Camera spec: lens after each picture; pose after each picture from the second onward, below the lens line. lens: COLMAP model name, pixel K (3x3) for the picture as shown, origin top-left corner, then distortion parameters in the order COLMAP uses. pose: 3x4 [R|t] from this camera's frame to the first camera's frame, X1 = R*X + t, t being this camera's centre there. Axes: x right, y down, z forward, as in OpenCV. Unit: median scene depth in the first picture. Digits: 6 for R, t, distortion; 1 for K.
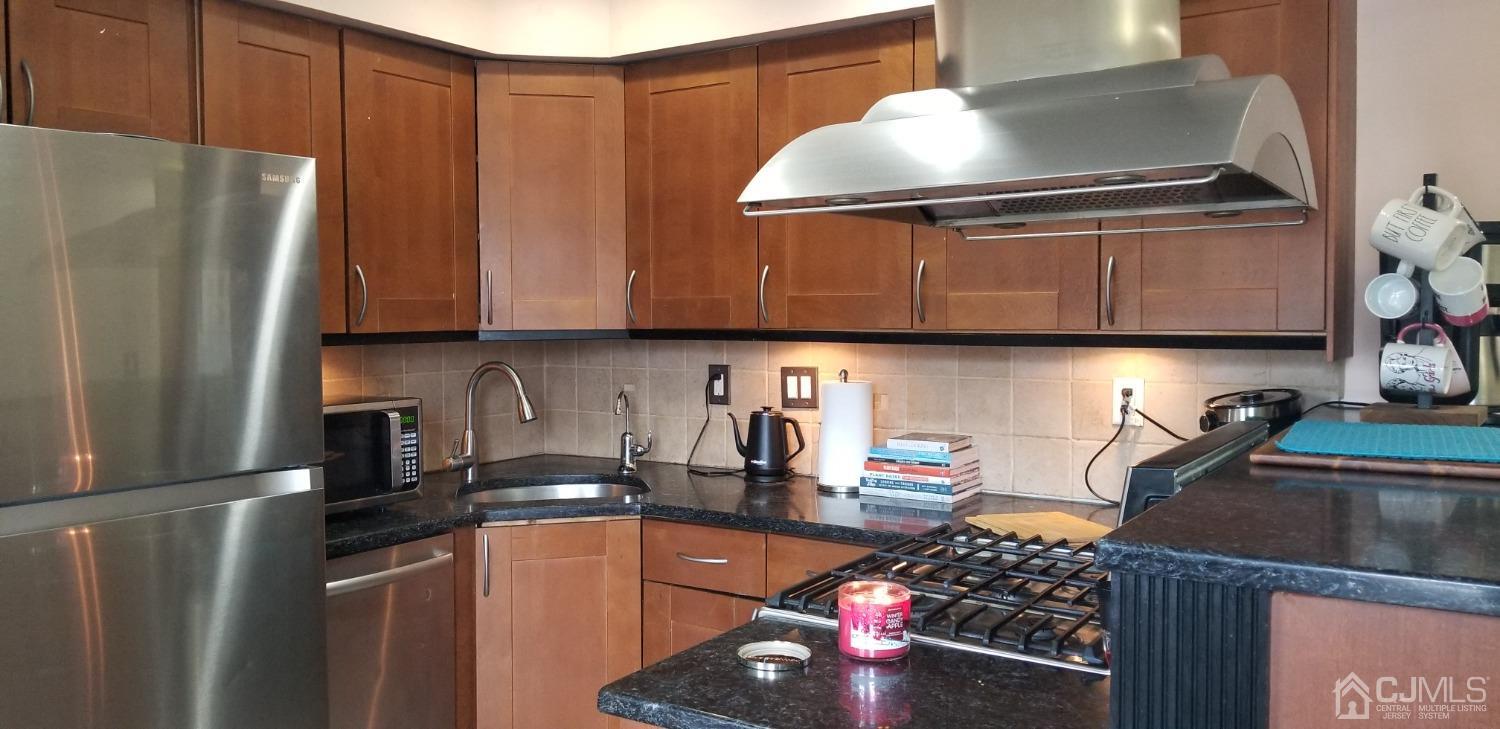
lens RADIAL K [[1170.6, 0, 718.9], [0, 1170.6, 341.4], [0, 0, 1]] dist [0.106692, -0.194622]
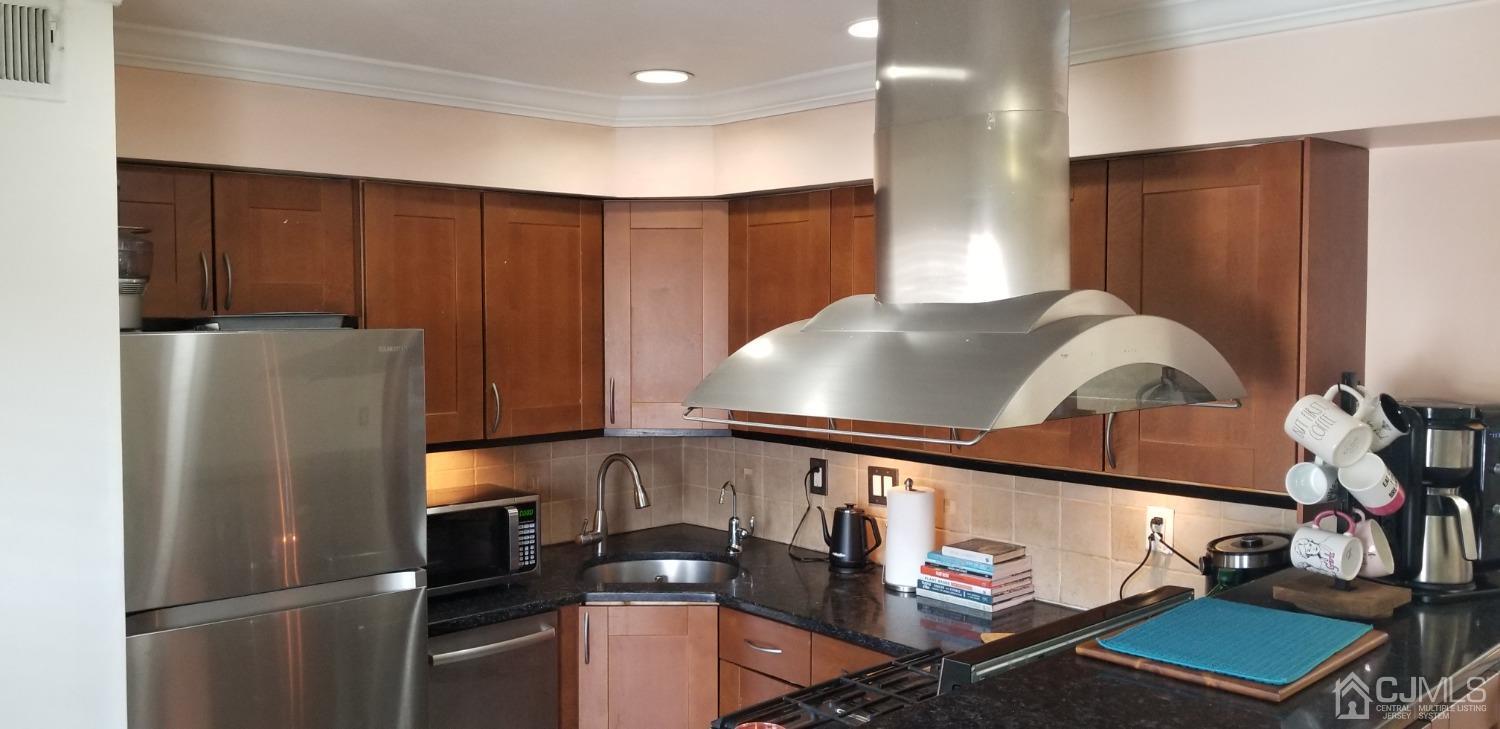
lens RADIAL K [[1170.6, 0, 718.9], [0, 1170.6, 341.4], [0, 0, 1]] dist [0.106692, -0.194622]
pose [[0.970937, 0.013287, -0.238968, 0.202906], [-0.012796, 0.999912, 0.003607, -0.110727], [0.238994, -0.000444, 0.971021, -0.121140]]
